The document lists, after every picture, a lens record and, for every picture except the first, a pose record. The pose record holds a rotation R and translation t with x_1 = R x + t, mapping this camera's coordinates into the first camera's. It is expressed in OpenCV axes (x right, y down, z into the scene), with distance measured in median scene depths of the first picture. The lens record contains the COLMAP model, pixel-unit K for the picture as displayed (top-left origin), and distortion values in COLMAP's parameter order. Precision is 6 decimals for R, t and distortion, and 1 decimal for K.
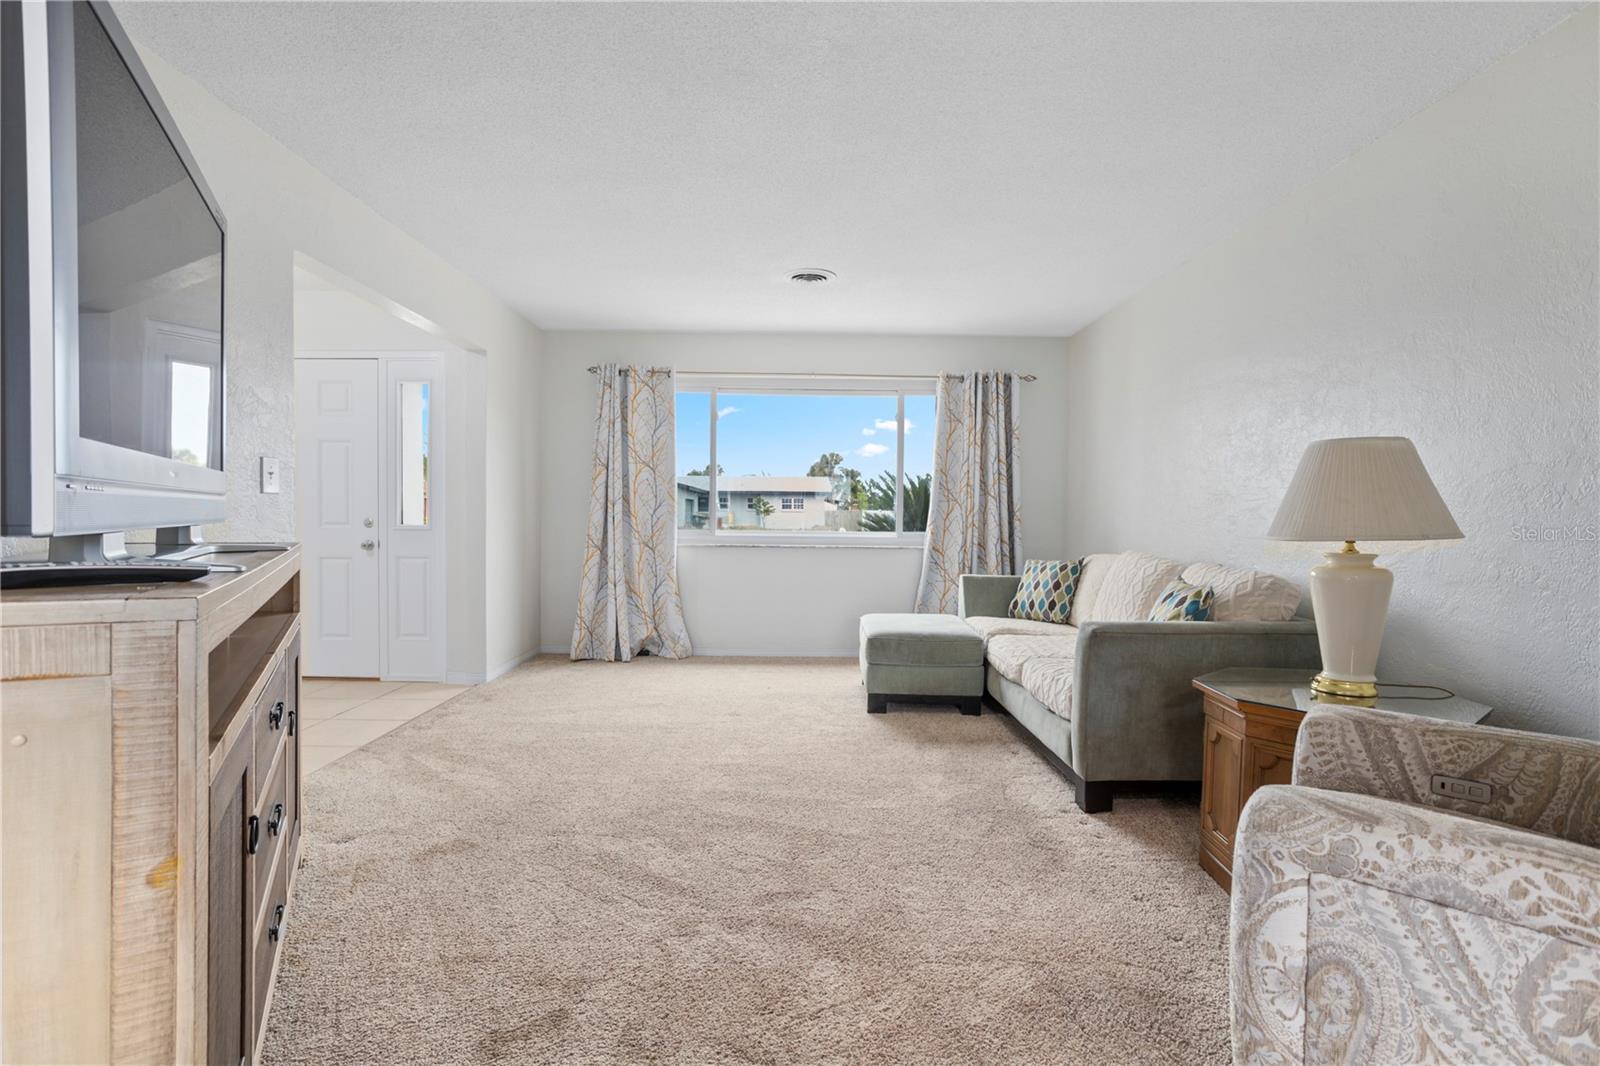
lens RADIAL K [[765.0, 0, 782.1], [0, 765.0, 523.0], [0, 0, 1]] dist [-0.057586, 0.036302]
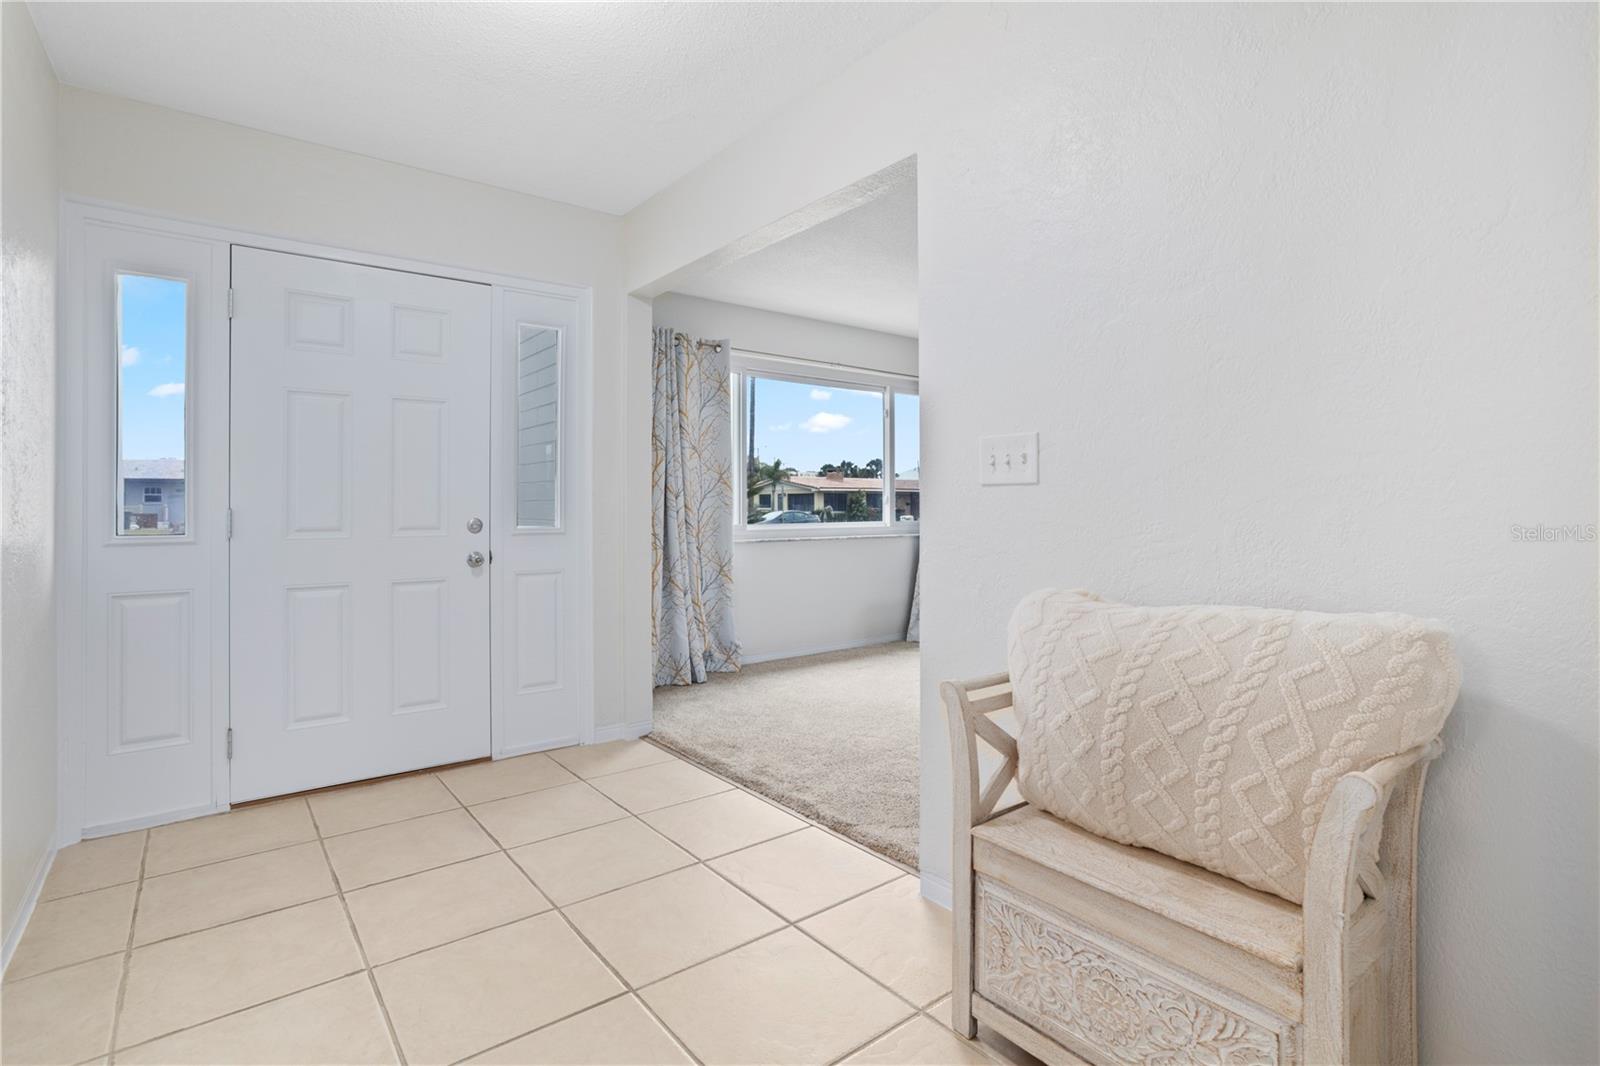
lens RADIAL K [[777.7, 0, 813.2], [0, 777.7, 506.2], [0, 0, 1]] dist [-0.067710, 0.039817]
pose [[0.773192, -0.009579, 0.634099, -0.653731], [0.014025, 0.999900, -0.001996, -0.010756], [-0.634016, 0.010437, 0.773249, 0.253590]]
